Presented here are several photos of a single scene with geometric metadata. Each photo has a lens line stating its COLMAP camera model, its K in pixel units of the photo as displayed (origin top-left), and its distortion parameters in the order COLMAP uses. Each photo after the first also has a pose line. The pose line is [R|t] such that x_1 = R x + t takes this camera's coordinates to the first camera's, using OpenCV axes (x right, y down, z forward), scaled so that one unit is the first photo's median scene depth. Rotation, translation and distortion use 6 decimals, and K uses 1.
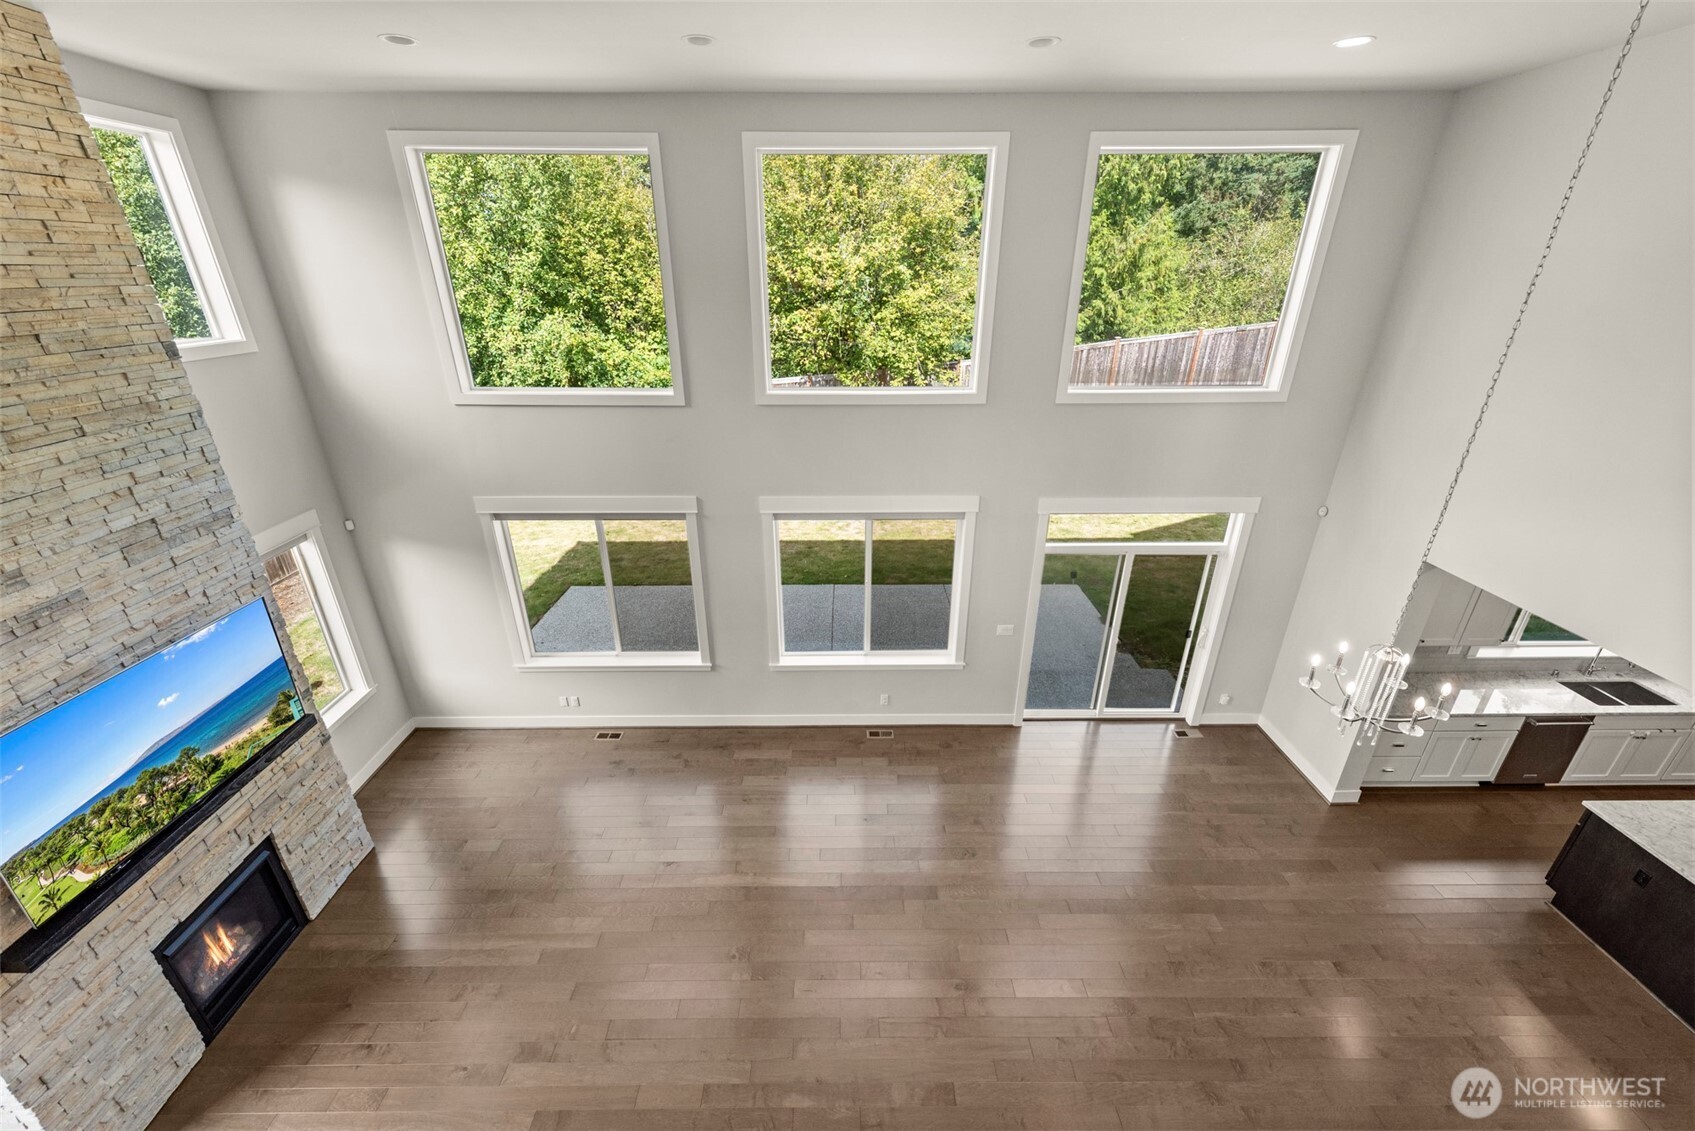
lens RADIAL K [[660.4, 0, 838.5], [0, 660.4, 571.1], [0, 0, 1]] dist [0.003757, -0.000372]
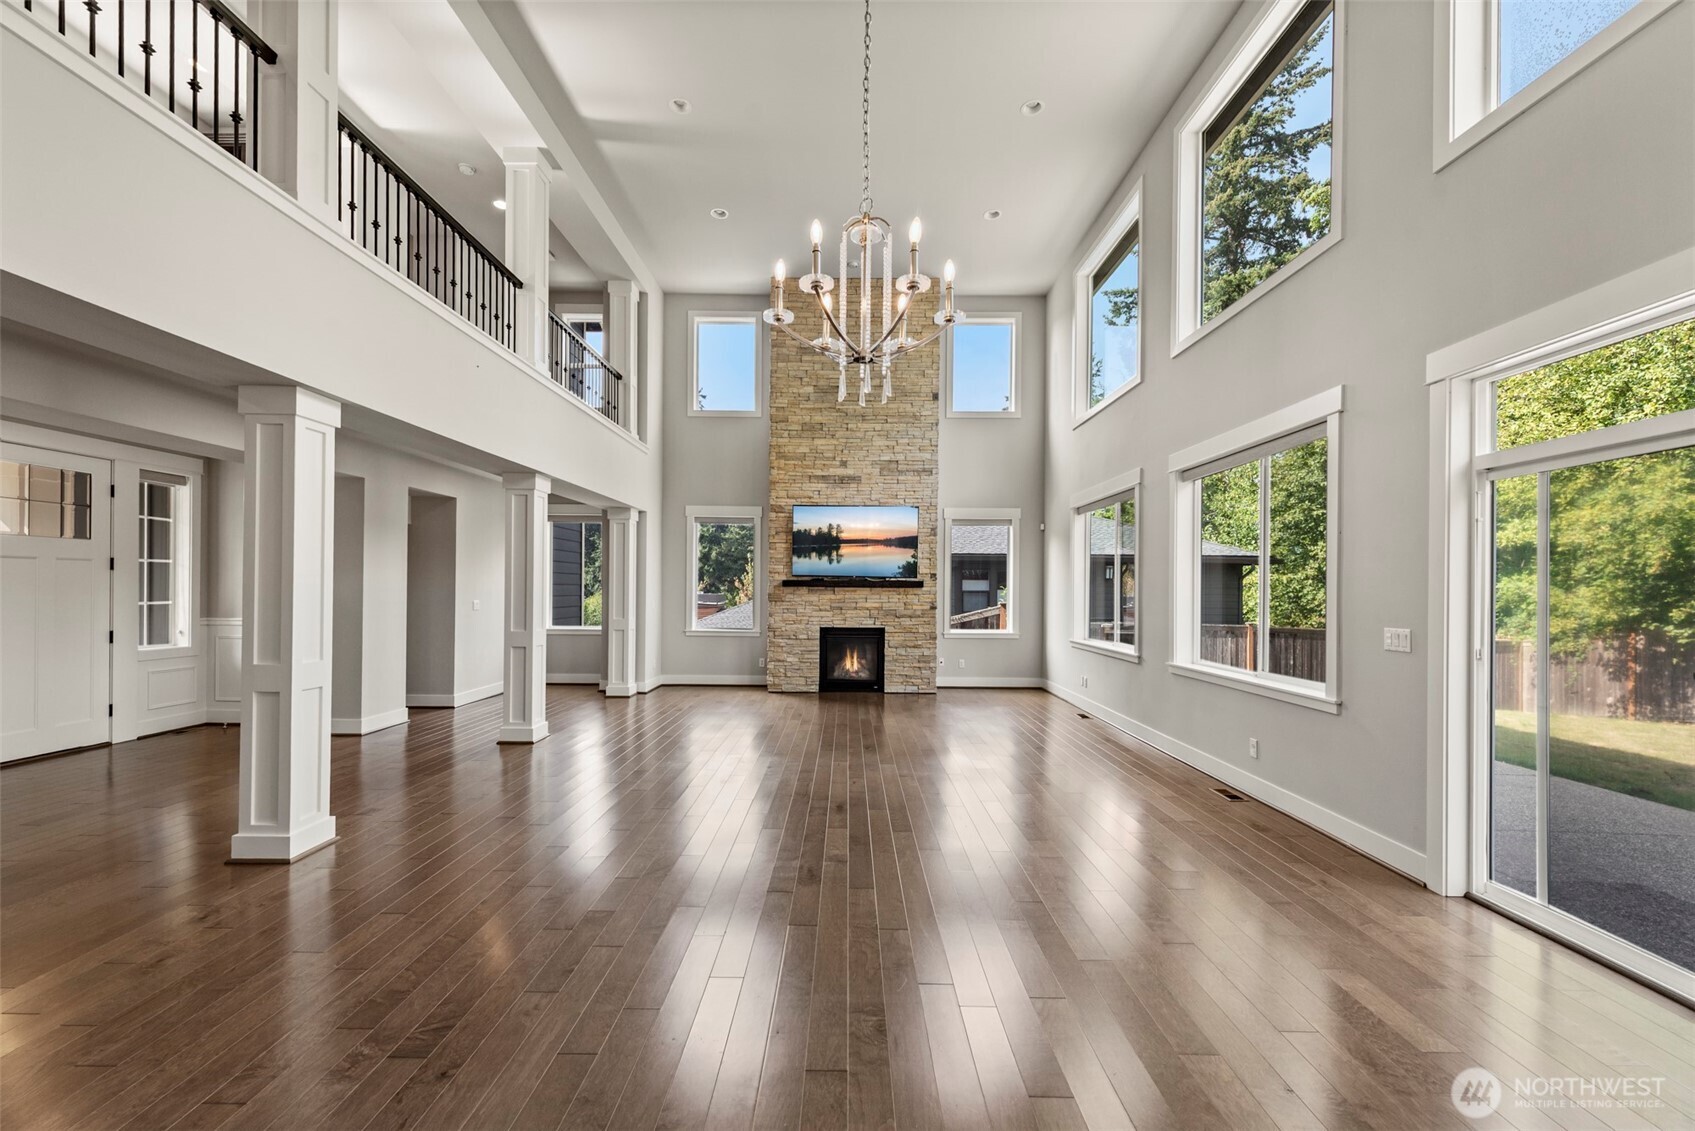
lens RADIAL K [[660.4, 0, 851.2], [0, 660.4, 589.9], [0, 0, 1]] dist [0.003757, -0.000372]
pose [[0.006486, 0.006639, -0.999957, 1.081820], [-0.418922, 0.908016, 0.003311, 0.328214], [0.907999, 0.418883, 0.008671, 0.844010]]
